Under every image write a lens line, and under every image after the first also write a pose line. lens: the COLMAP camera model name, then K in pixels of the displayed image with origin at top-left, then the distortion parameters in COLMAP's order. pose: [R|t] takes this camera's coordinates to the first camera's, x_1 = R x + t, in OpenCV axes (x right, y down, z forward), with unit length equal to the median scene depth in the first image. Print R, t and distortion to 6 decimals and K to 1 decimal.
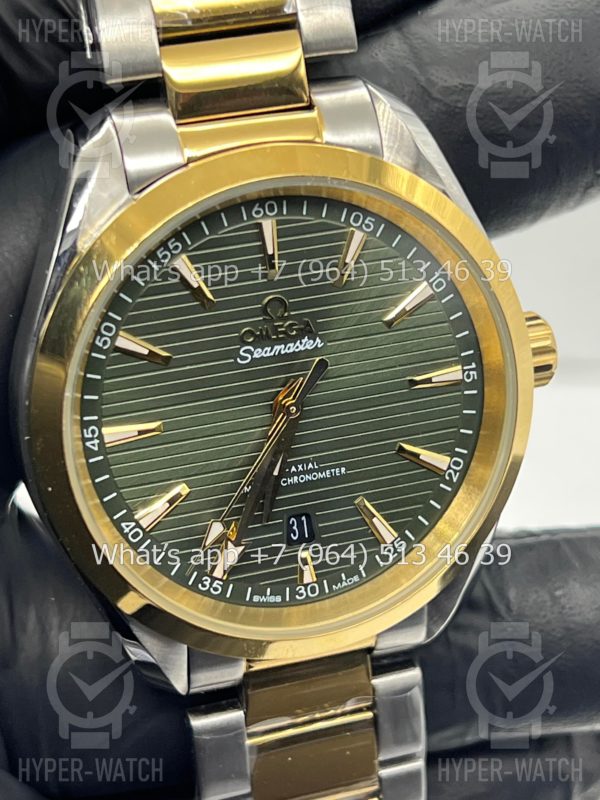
lens RADIAL K [[1961.8, 0, 300.0], [0, 1961.8, 400.0], [0, 0, 1]] dist [0.351867, -0.056284]
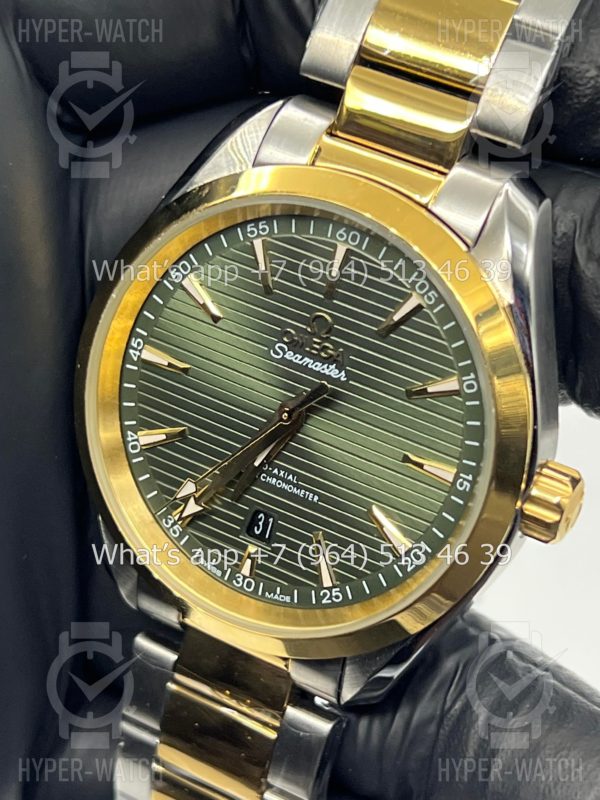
lens RADIAL K [[1961.8, 0, 300.0], [0, 1961.8, 400.0], [0, 0, 1]] dist [0.351867, -0.056284]
pose [[0.685953, 0.467699, -0.557428, 0.583786], [-0.490580, 0.863035, 0.120420, -0.133135], [0.537401, 0.190861, 0.821445, 0.133816]]
